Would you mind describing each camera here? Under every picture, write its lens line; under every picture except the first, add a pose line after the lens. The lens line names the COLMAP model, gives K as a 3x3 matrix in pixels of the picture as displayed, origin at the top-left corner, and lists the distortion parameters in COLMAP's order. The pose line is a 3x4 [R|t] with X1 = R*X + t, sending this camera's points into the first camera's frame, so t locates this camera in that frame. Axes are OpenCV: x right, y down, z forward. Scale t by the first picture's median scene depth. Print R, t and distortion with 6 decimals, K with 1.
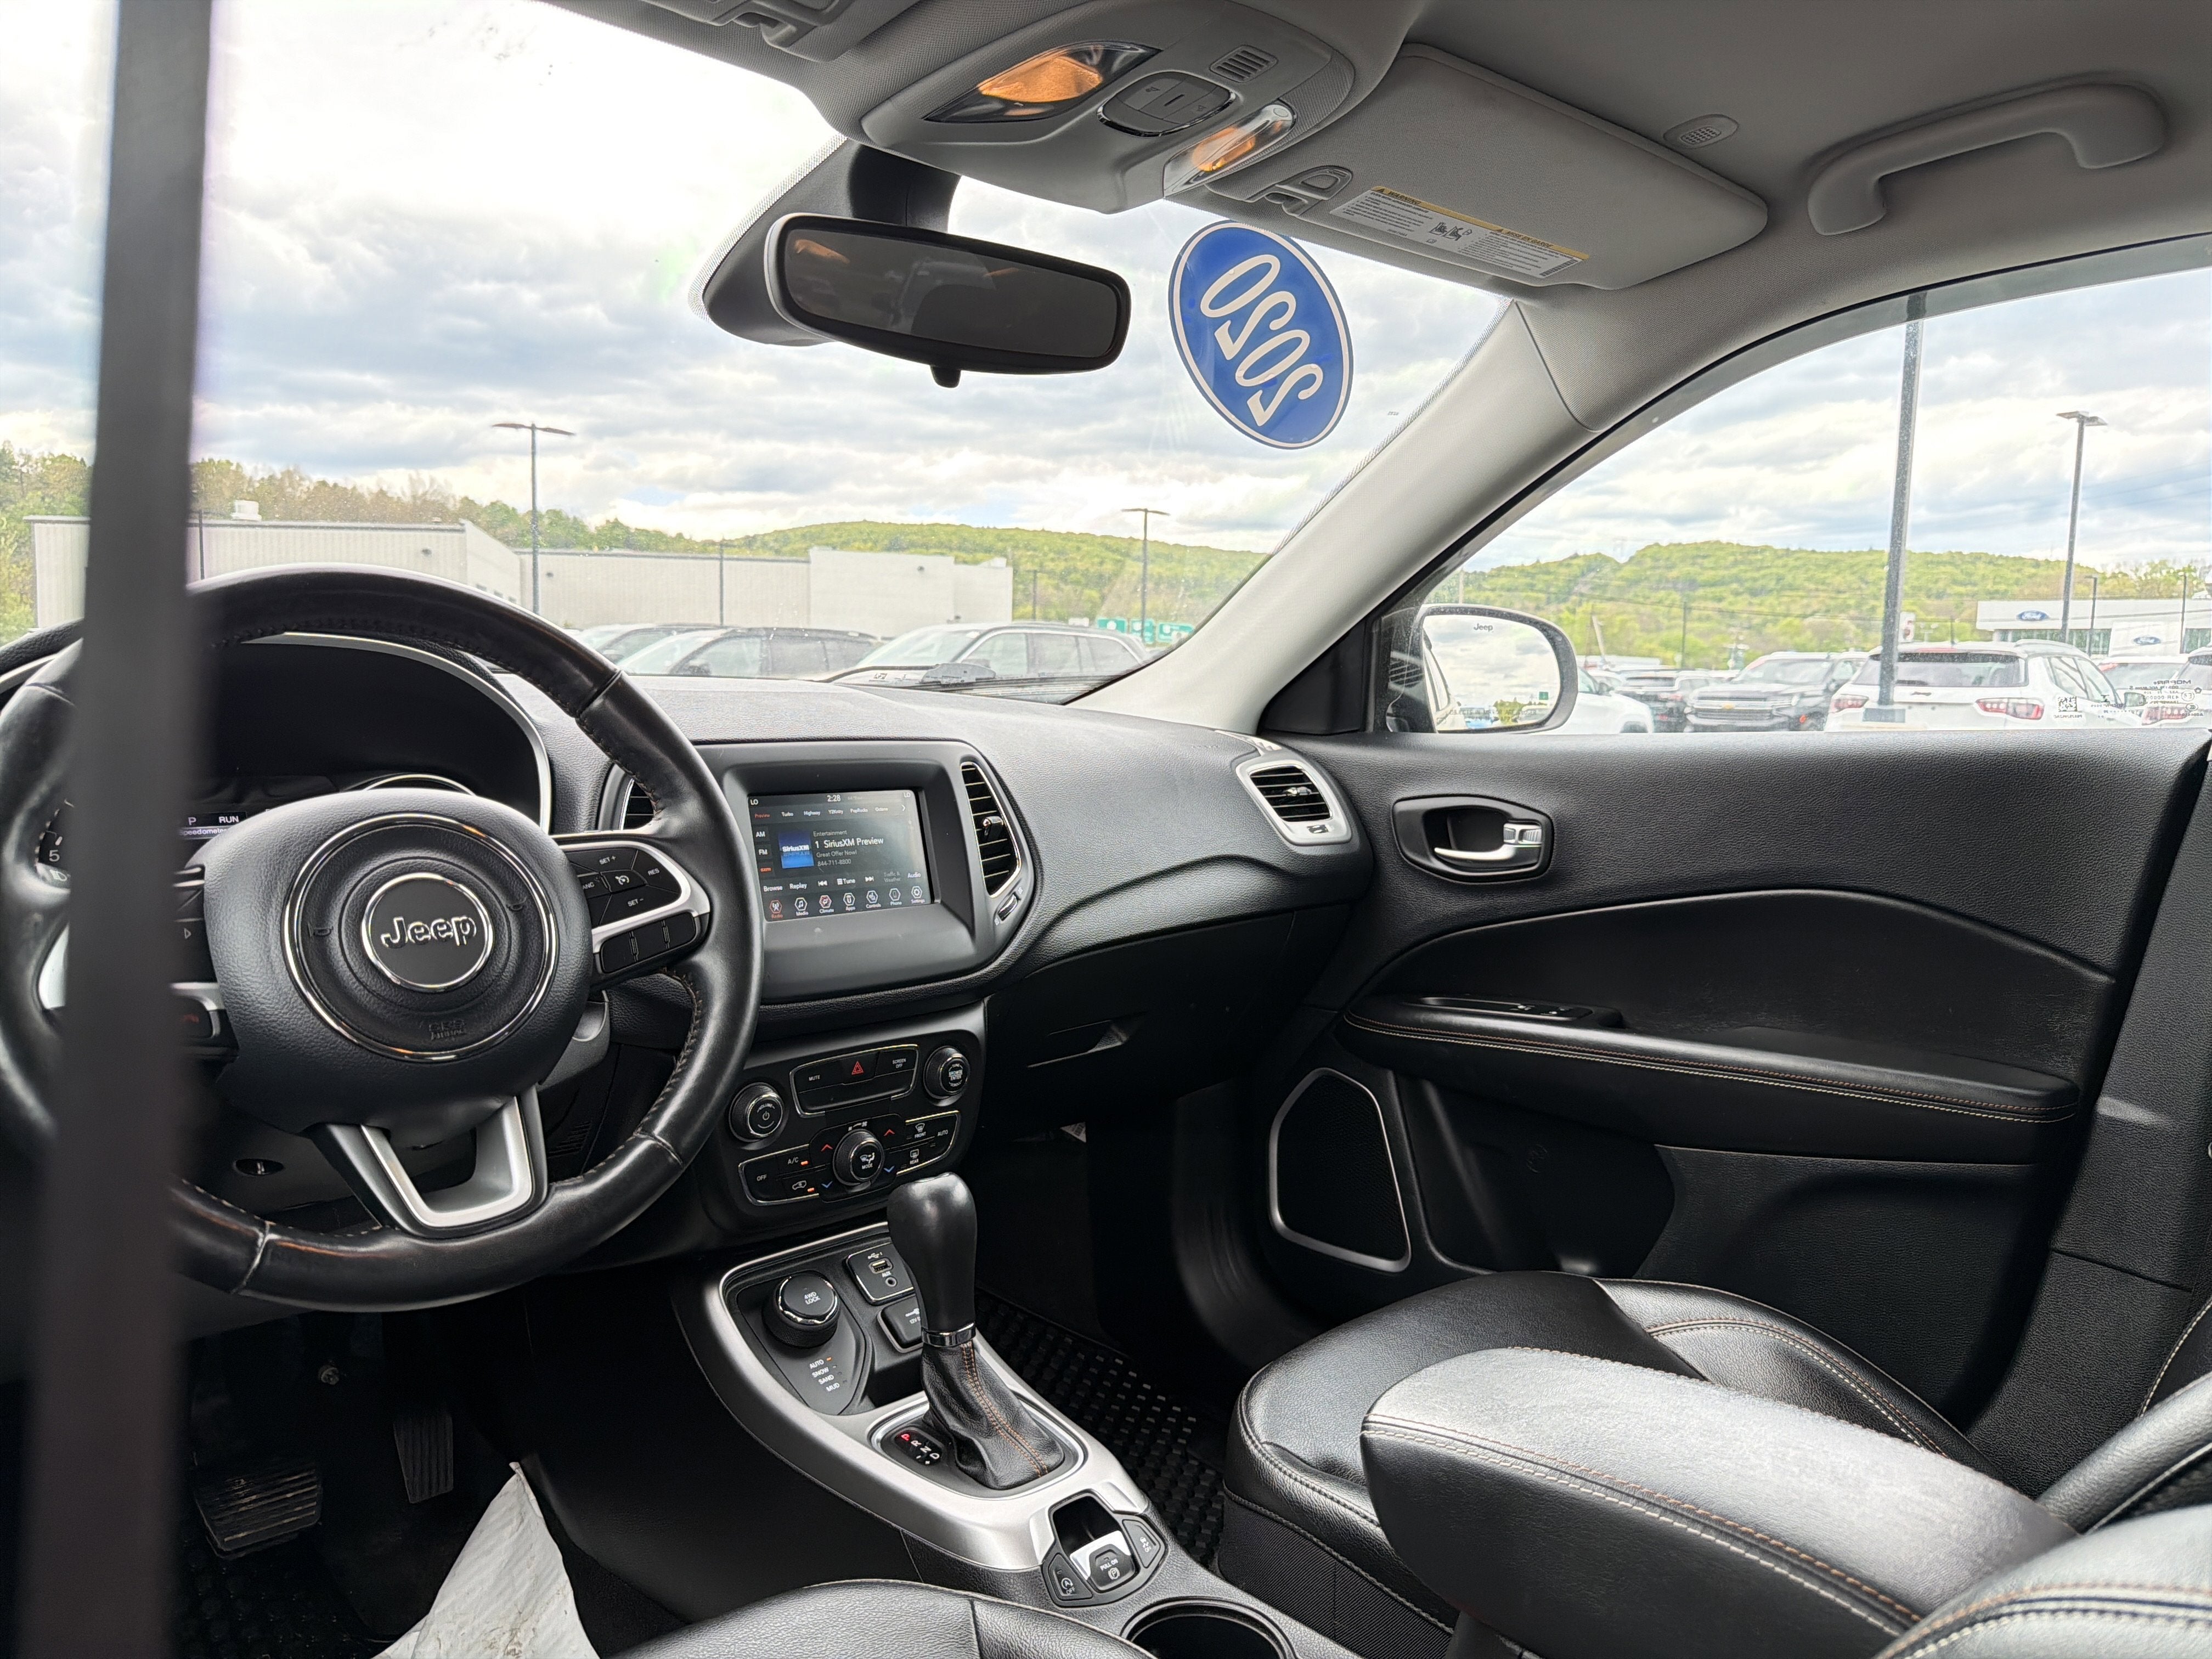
lens RADIAL K [[1589.0, 0, 1110.8], [0, 1589.0, 837.6], [0, 0, 1]] dist [0.018139, -0.030306]
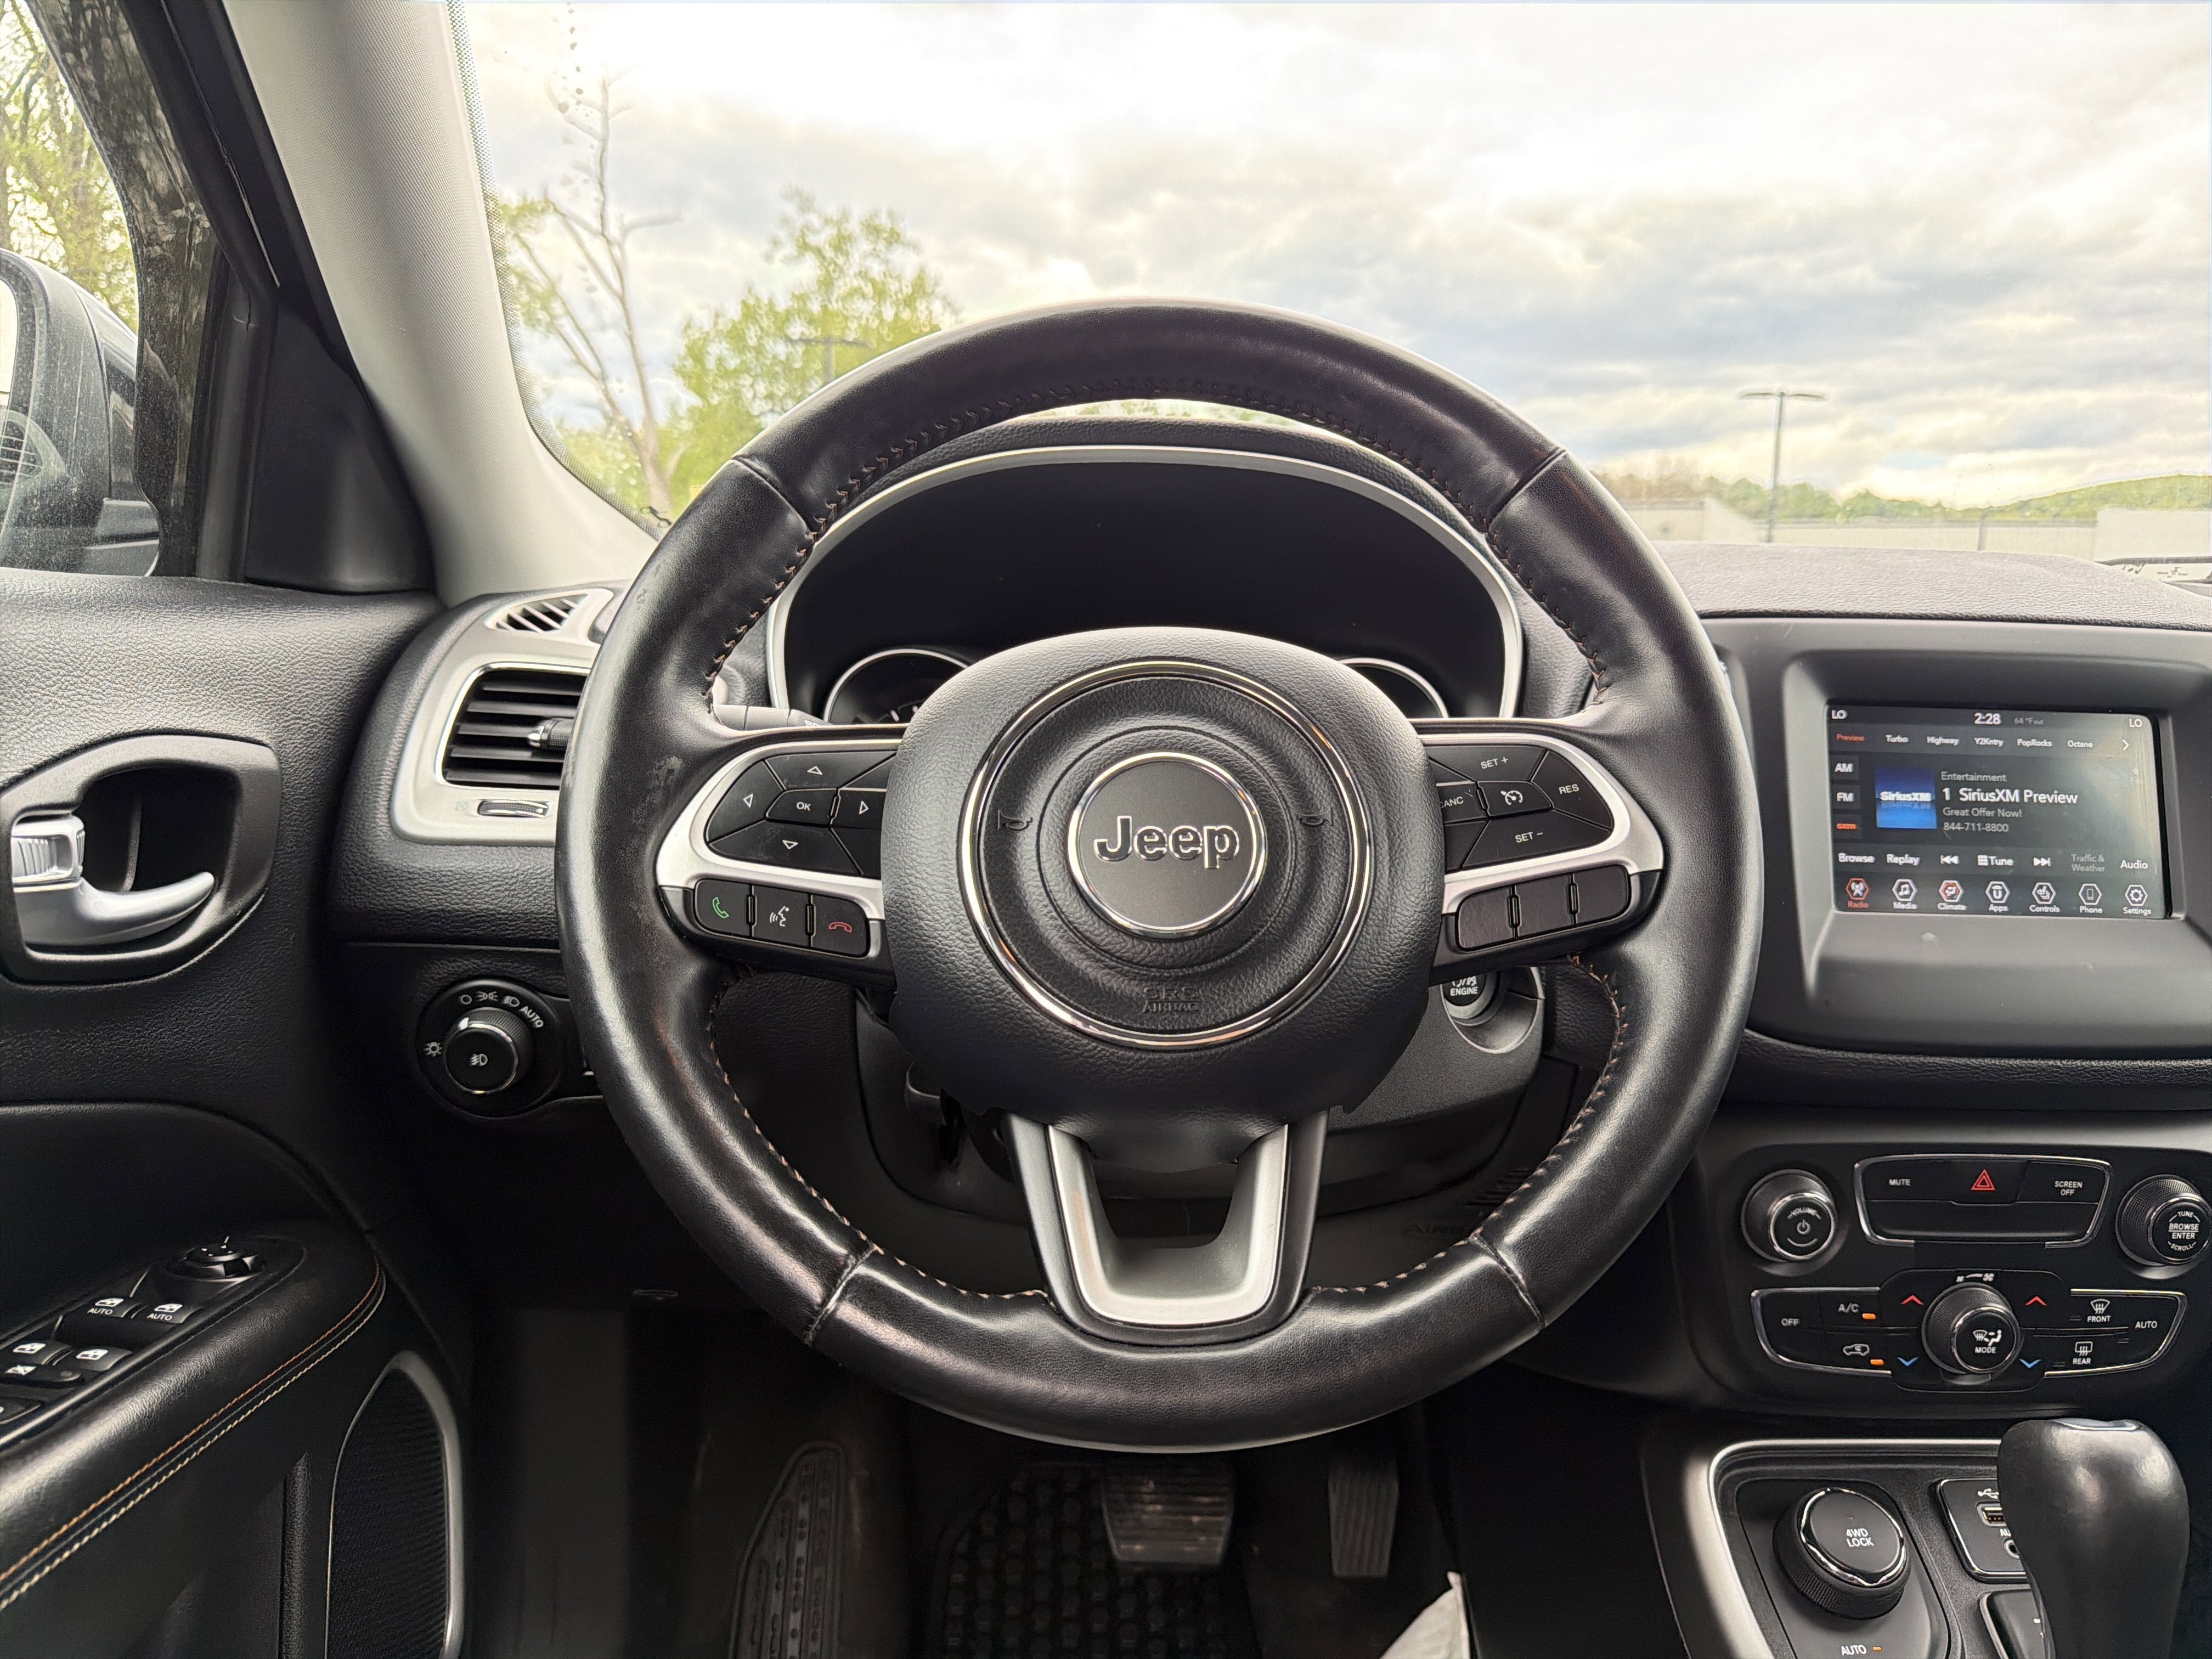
lens RADIAL K [[1589.0, 0, 1112.2], [0, 1589.0, 817.1], [0, 0, 1]] dist [0.018139, -0.030306]
pose [[0.743333, 0.085330, -0.663456, -0.020540], [-0.085639, 0.995808, 0.032125, 0.020783], [0.663416, 0.032938, 0.747525, 0.349807]]
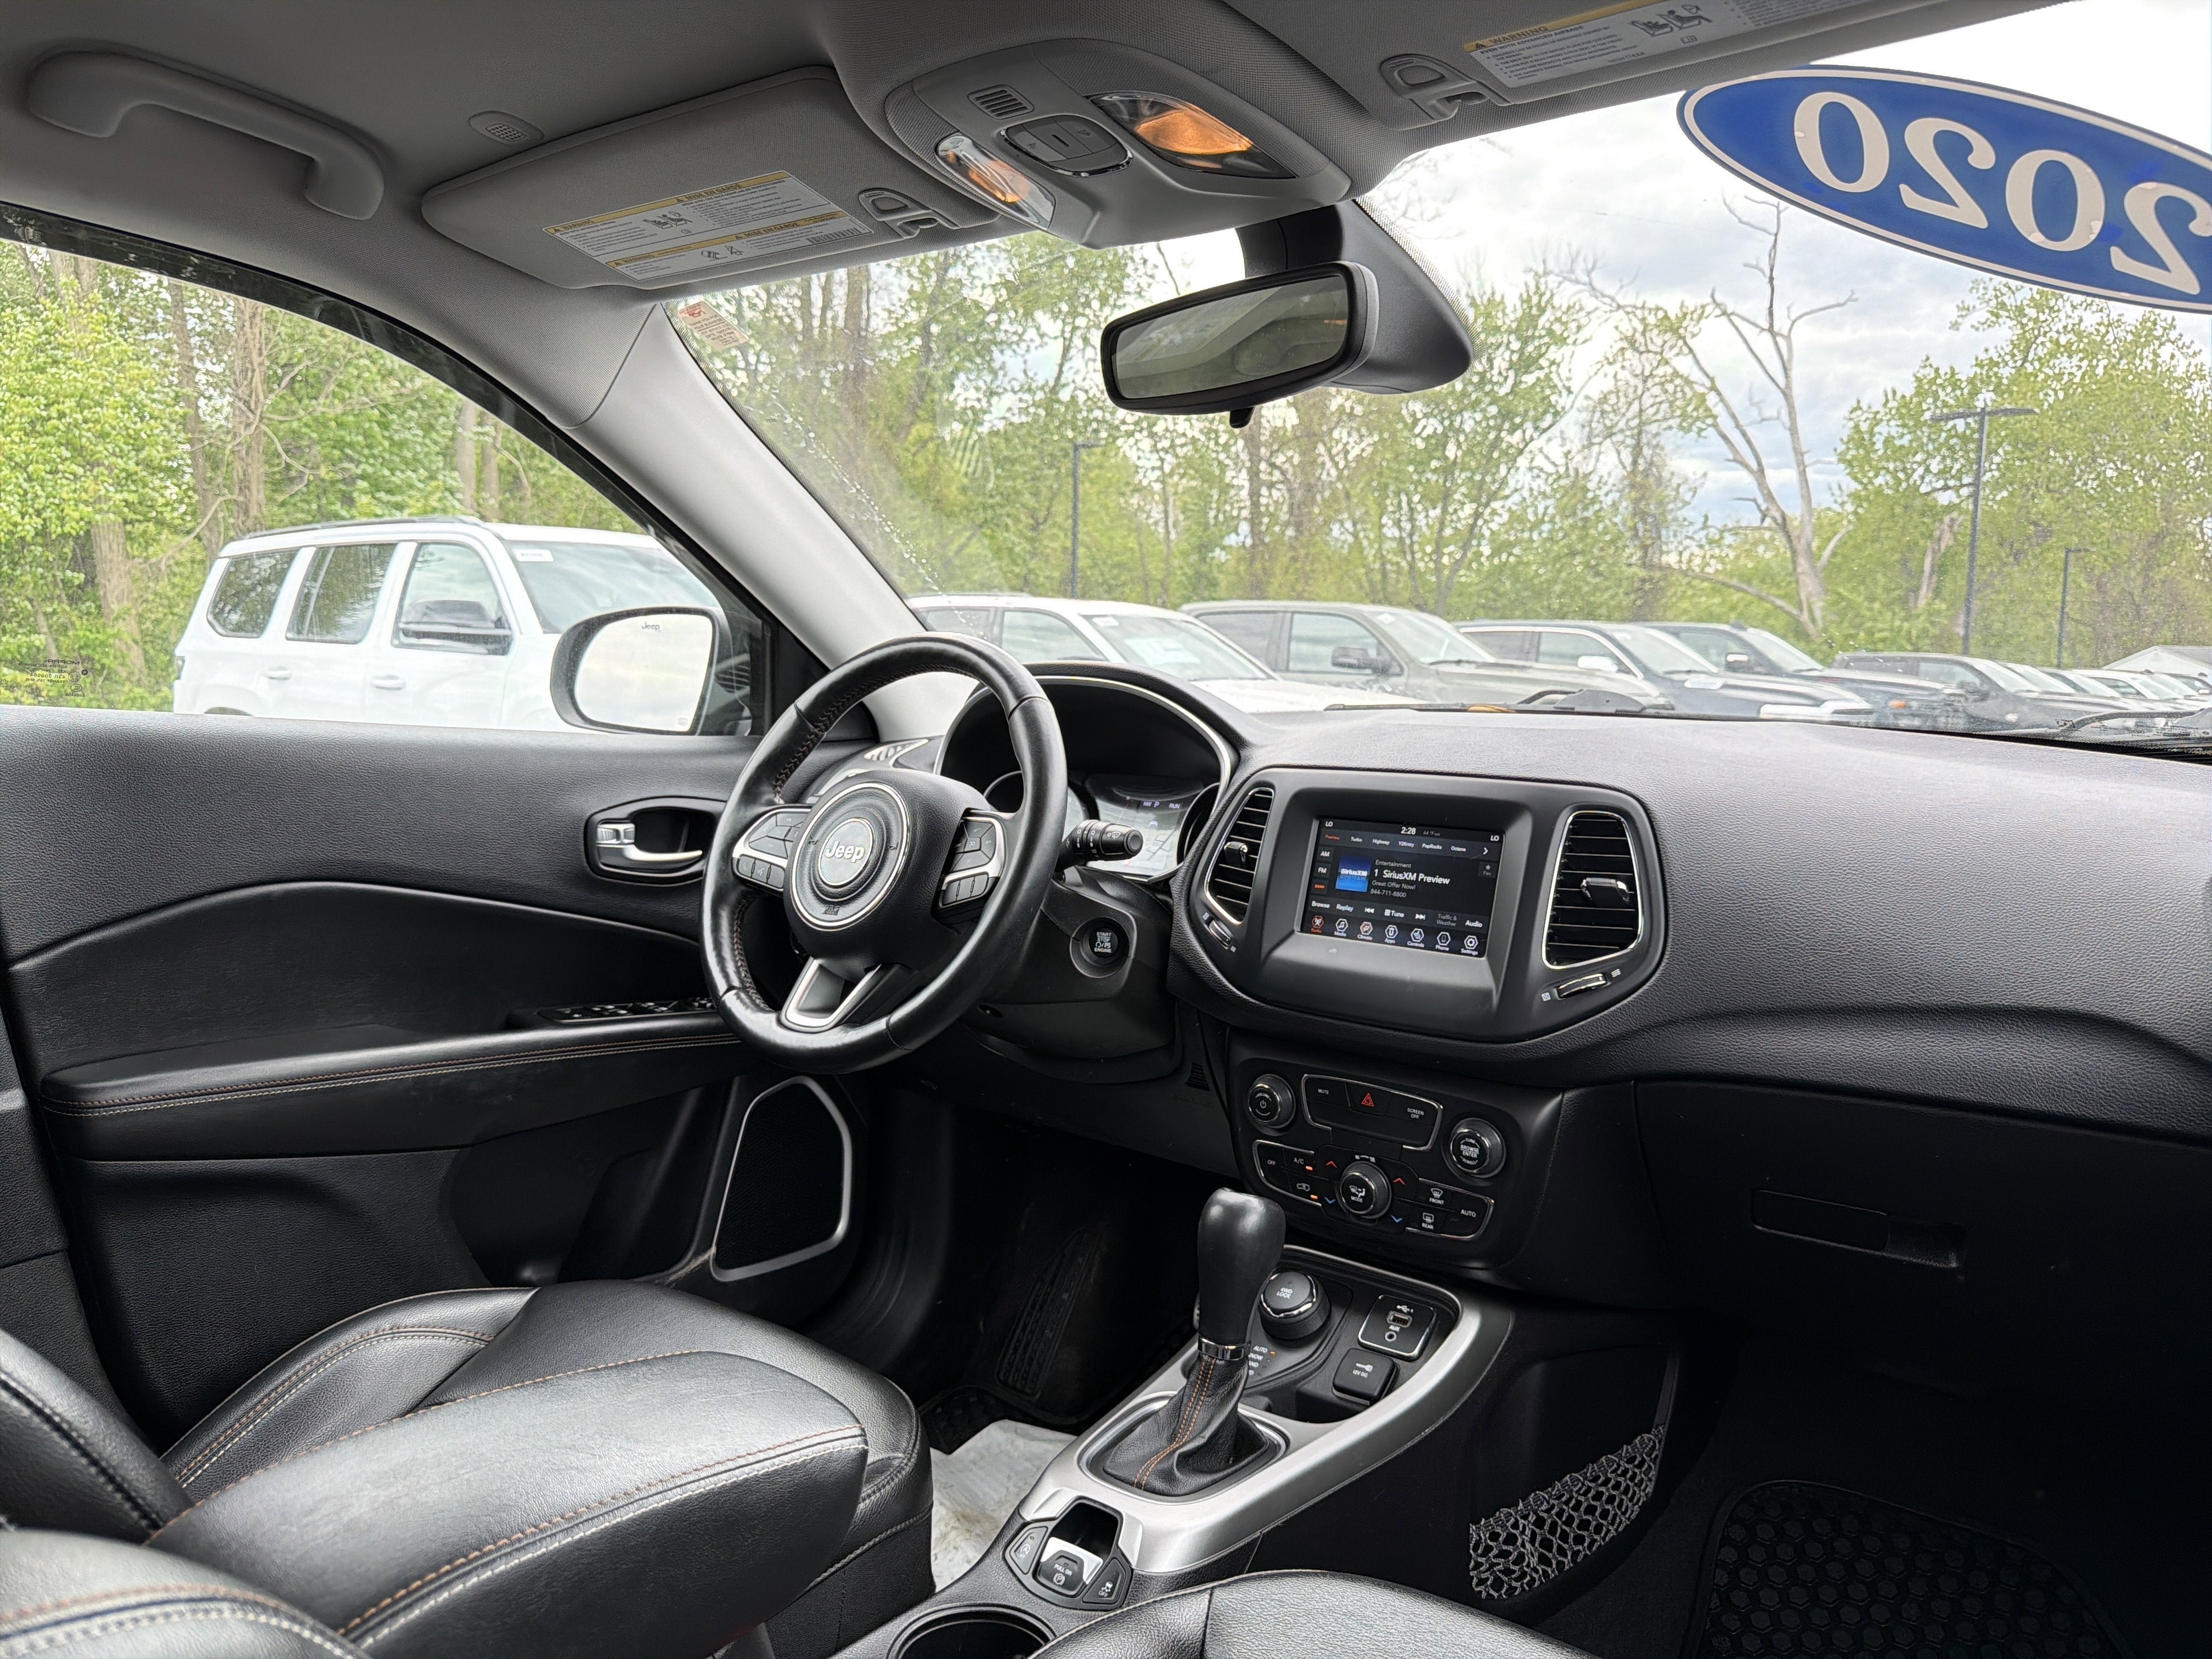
lens RADIAL K [[1589.0, 0, 1105.7], [0, 1589.0, 833.1], [0, 0, 1]] dist [0.018139, -0.030306]
pose [[0.125901, 0.076361, -0.989100, 0.808269], [-0.118792, 0.991020, 0.061389, -0.063449], [0.984905, 0.109768, 0.133841, 0.696192]]
